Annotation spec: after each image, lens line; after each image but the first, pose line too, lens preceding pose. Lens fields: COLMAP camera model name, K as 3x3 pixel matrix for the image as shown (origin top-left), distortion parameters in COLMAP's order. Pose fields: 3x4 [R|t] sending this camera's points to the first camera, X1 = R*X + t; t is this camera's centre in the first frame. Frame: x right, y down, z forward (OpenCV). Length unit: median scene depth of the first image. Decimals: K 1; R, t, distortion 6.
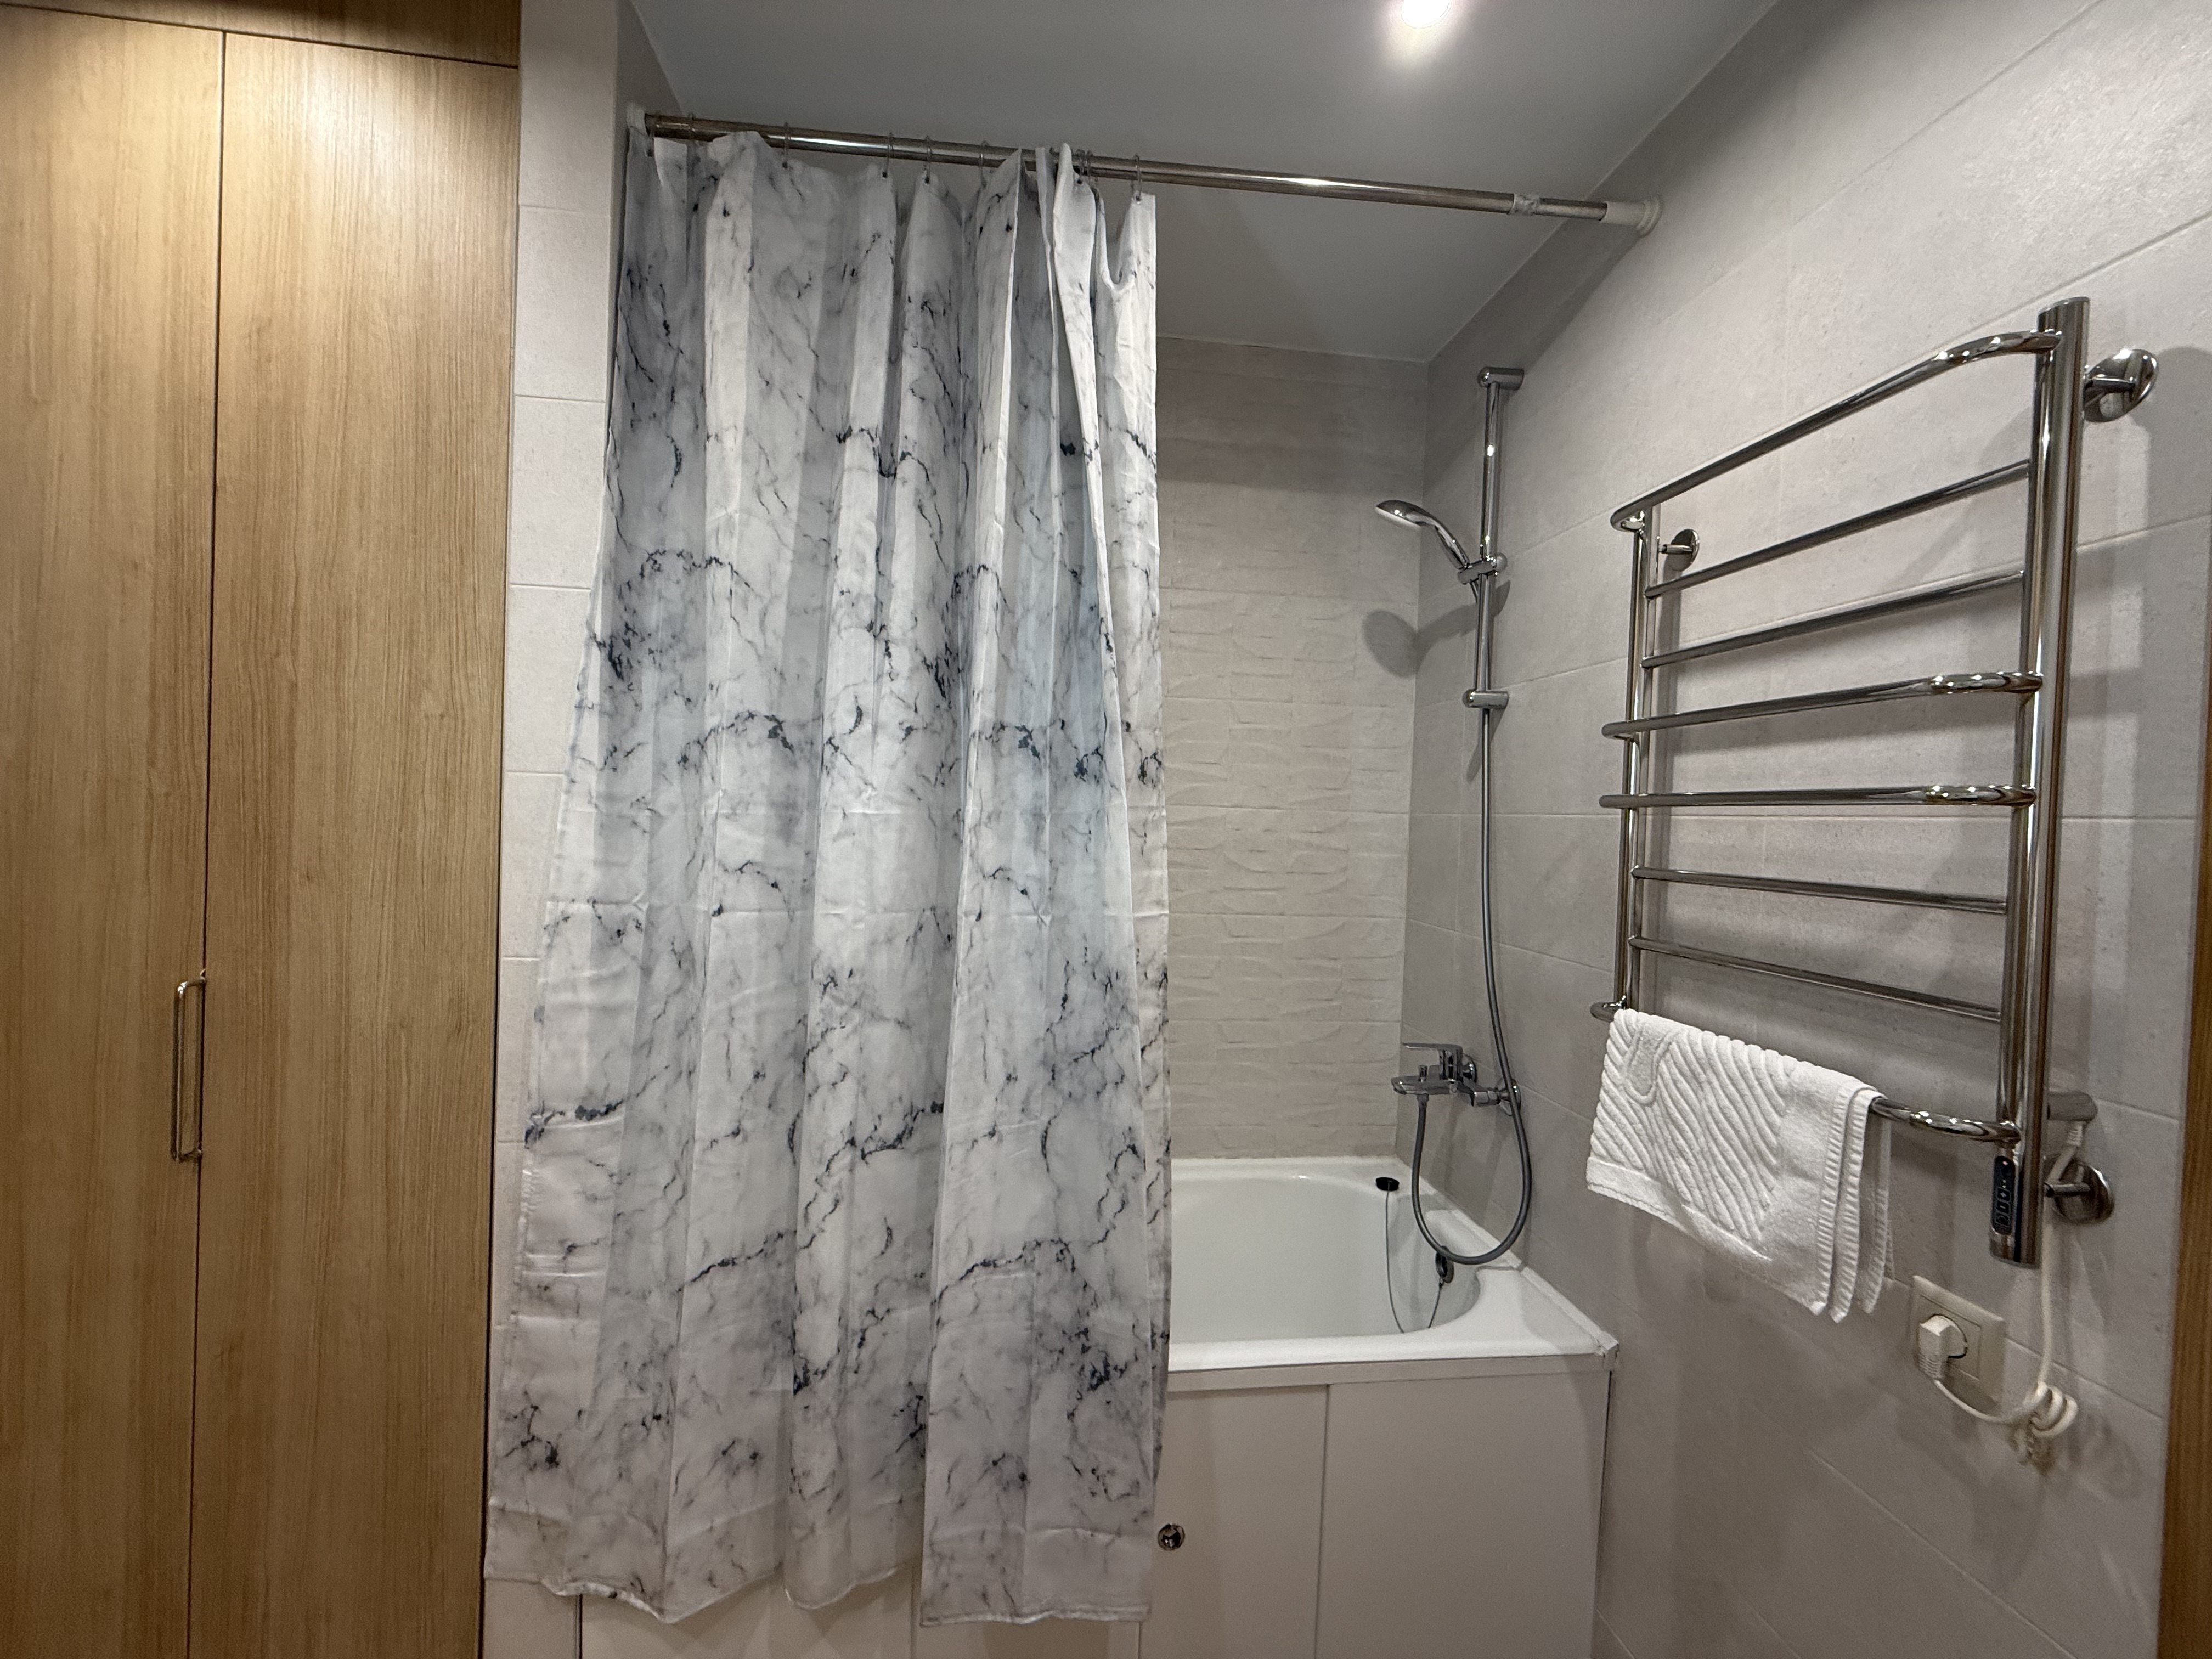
lens RADIAL K [[878.1, 0, 1118.0], [0, 878.1, 839.9], [0, 0, 1]] dist [0.002239, -0.000354]
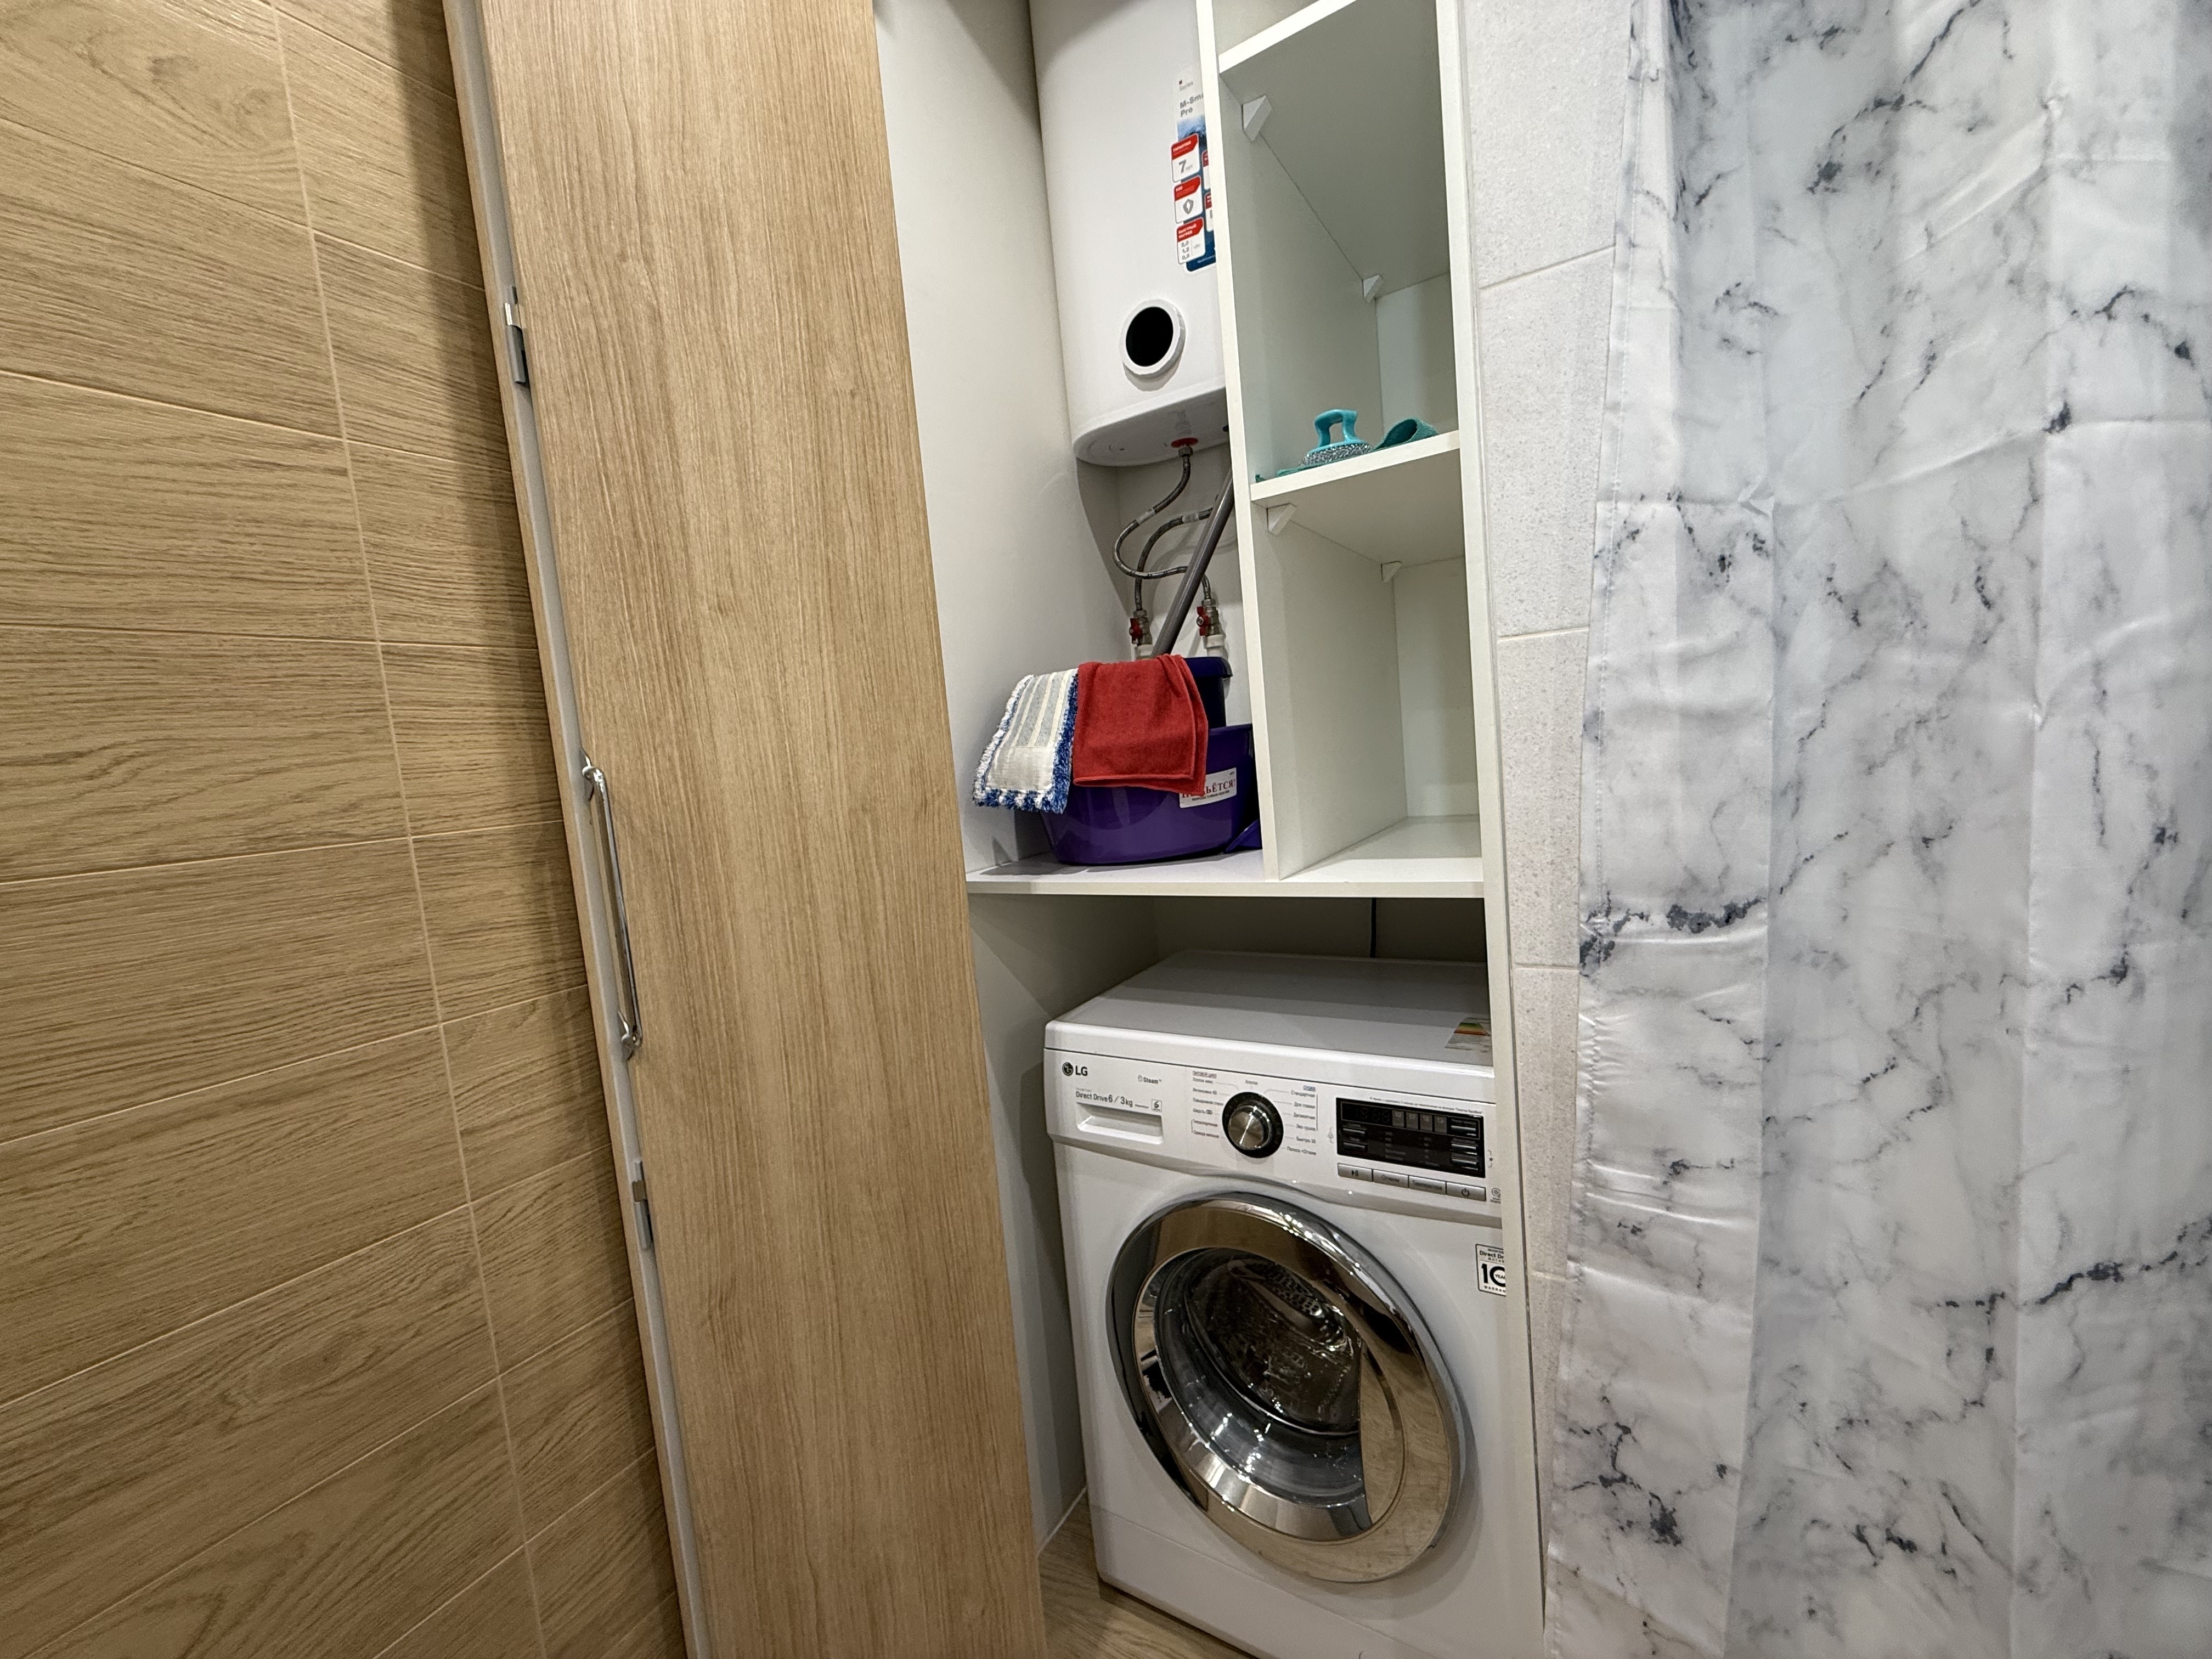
lens RADIAL K [[878.1, 0, 1113.6], [0, 878.1, 839.1], [0, 0, 1]] dist [0.002239, -0.000354]
pose [[0.764831, -0.044732, -0.642677, -0.529820], [0.104336, 0.993017, 0.055051, 0.201240], [0.635727, -0.109159, 0.764157, 0.396802]]
